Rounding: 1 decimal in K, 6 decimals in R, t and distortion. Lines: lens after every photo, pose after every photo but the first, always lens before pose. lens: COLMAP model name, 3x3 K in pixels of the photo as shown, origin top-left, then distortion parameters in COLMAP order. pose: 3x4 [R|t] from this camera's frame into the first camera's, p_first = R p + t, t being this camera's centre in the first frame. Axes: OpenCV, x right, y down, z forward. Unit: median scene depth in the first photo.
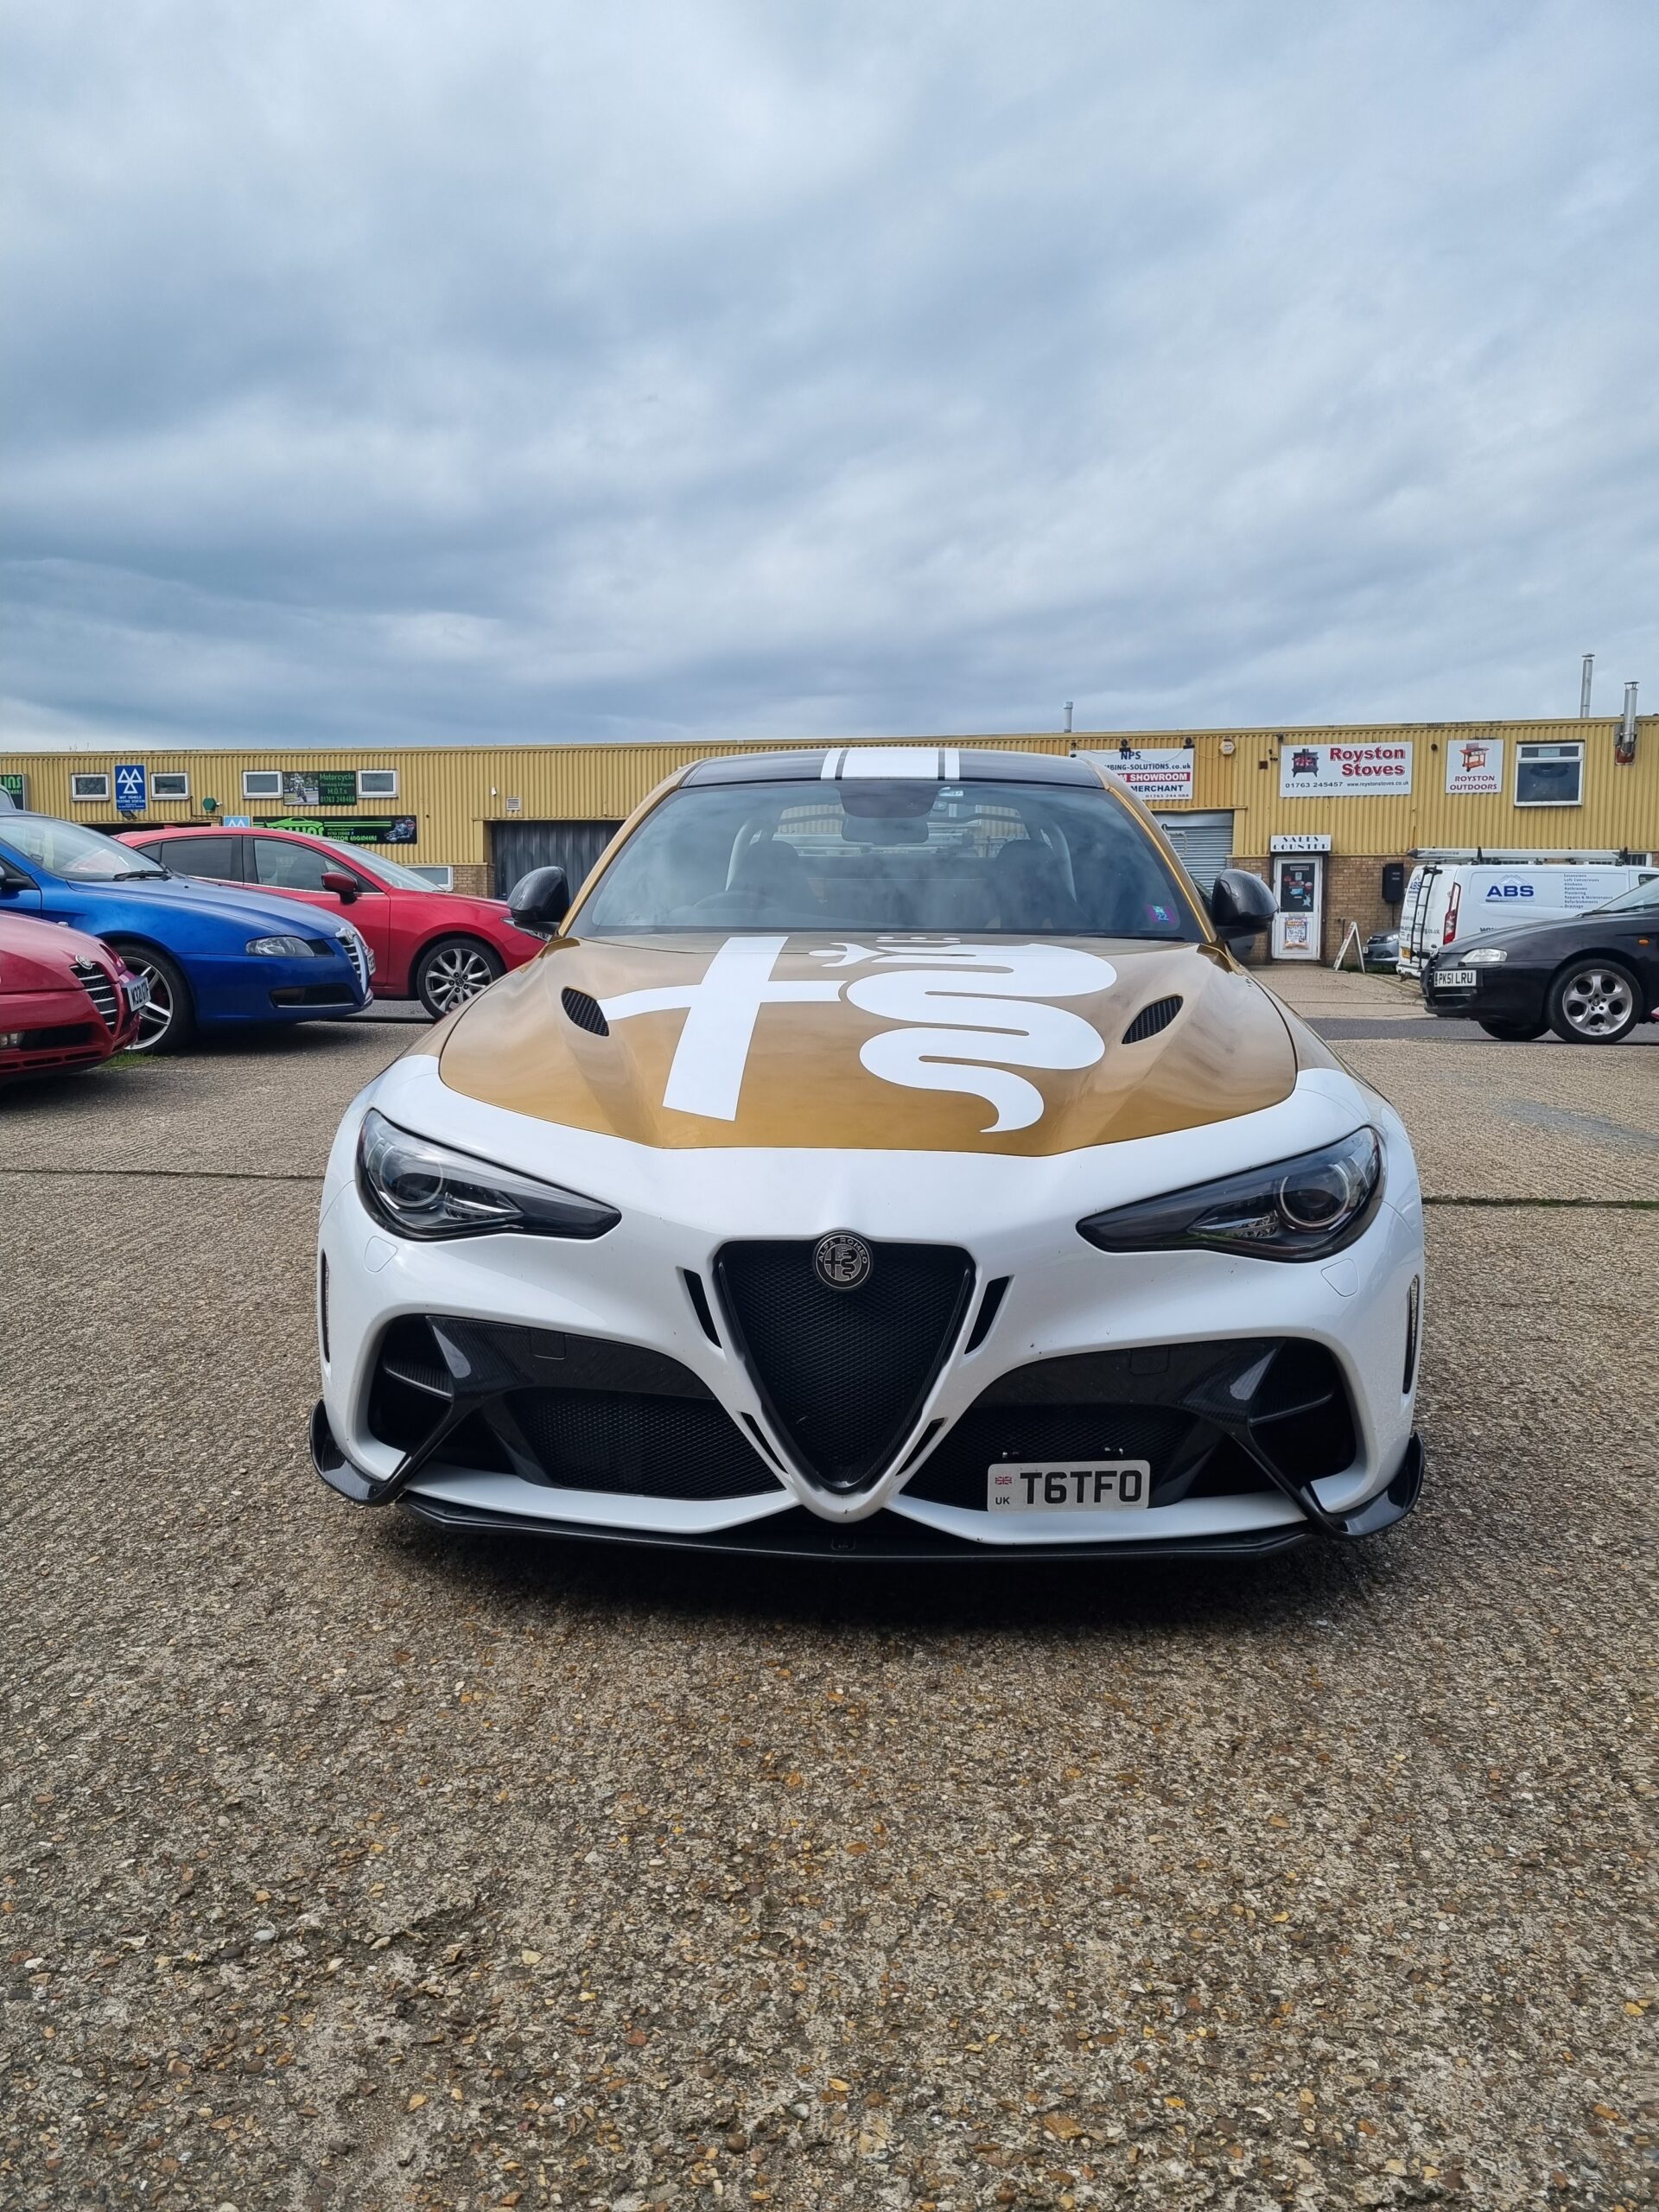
lens RADIAL K [[1647.0, 0, 829.3], [0, 1647.0, 1145.1], [0, 0, 1]] dist [0.079109, -0.066916]
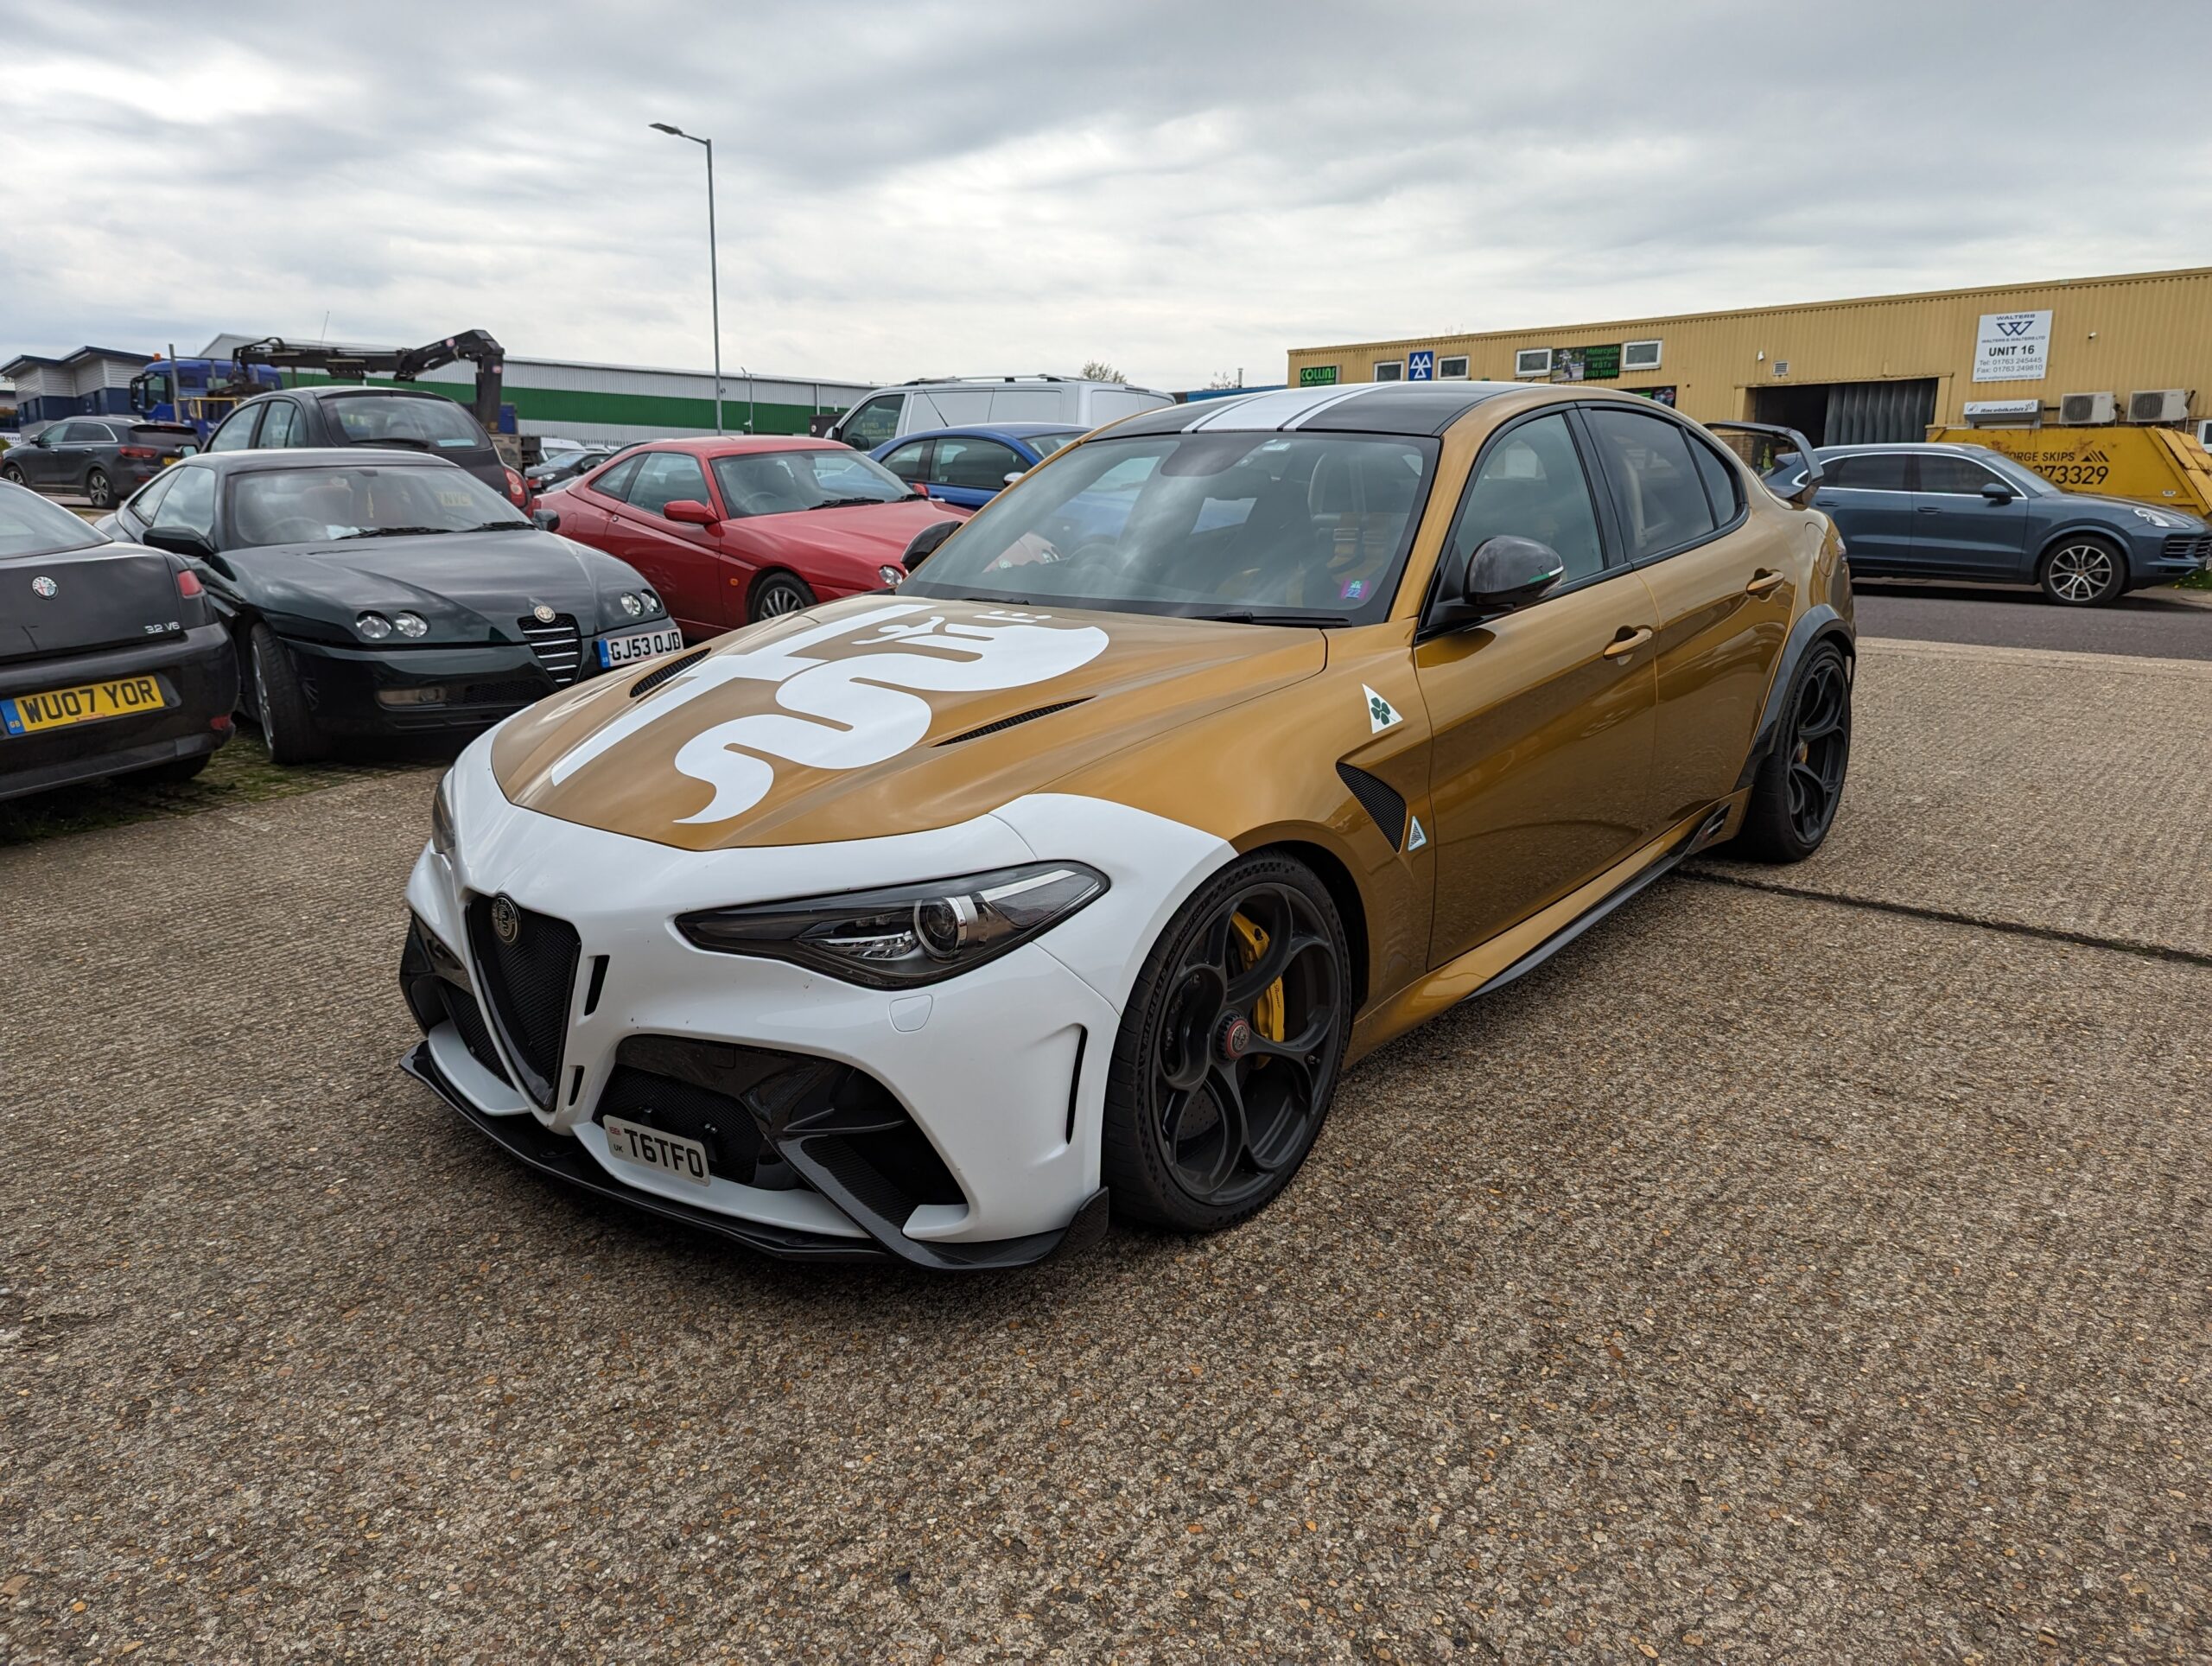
lens RADIAL K [[1557.2, 0, 1120.8], [0, 1557.2, 812.6], [0, 0, 1]] dist [0.073015, -0.069935]
pose [[0.805708, 0.124334, -0.579117, 0.996865], [-0.081117, 0.991670, 0.100053, -0.155538], [0.586733, -0.033637, 0.809082, 0.328612]]
